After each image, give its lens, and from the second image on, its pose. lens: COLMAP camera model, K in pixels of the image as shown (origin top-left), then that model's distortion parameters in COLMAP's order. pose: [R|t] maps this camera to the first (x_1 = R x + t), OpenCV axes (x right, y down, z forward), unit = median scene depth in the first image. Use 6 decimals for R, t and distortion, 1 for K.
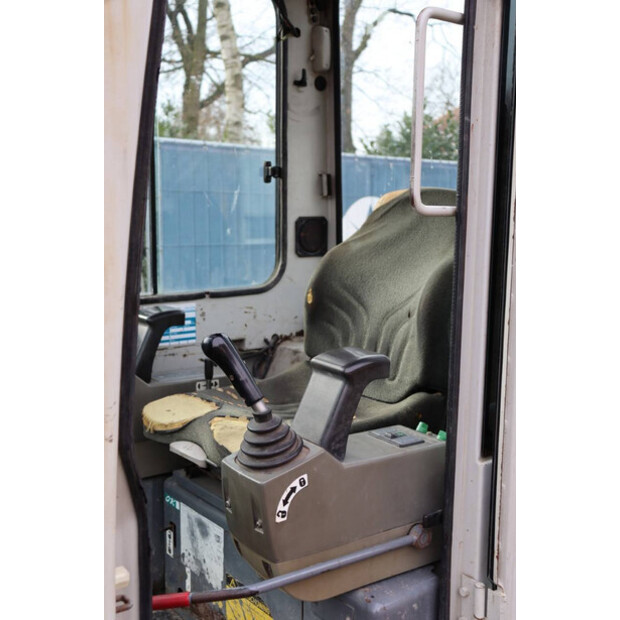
lens RADIAL K [[730.7, 0, 299.5], [0, 730.7, 335.5], [0, 0, 1]] dist [0.023300, 0.000000]
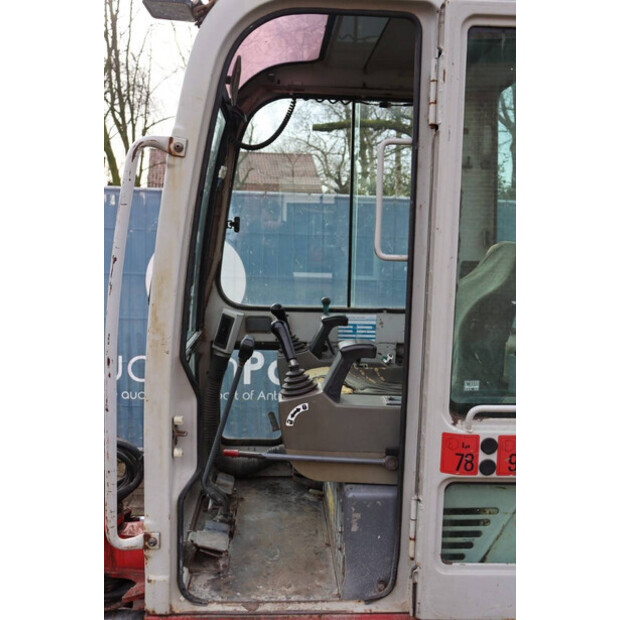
lens RADIAL K [[634.0, 0, 319.7], [0, 634.0, 325.6], [0, 0, 1]] dist [-0.052614, 0.000000]
pose [[0.813047, 0.079561, -0.576736, 0.883219], [-0.112324, 0.993443, -0.021302, 0.031294], [0.571259, 0.082101, 0.816653, -0.247241]]
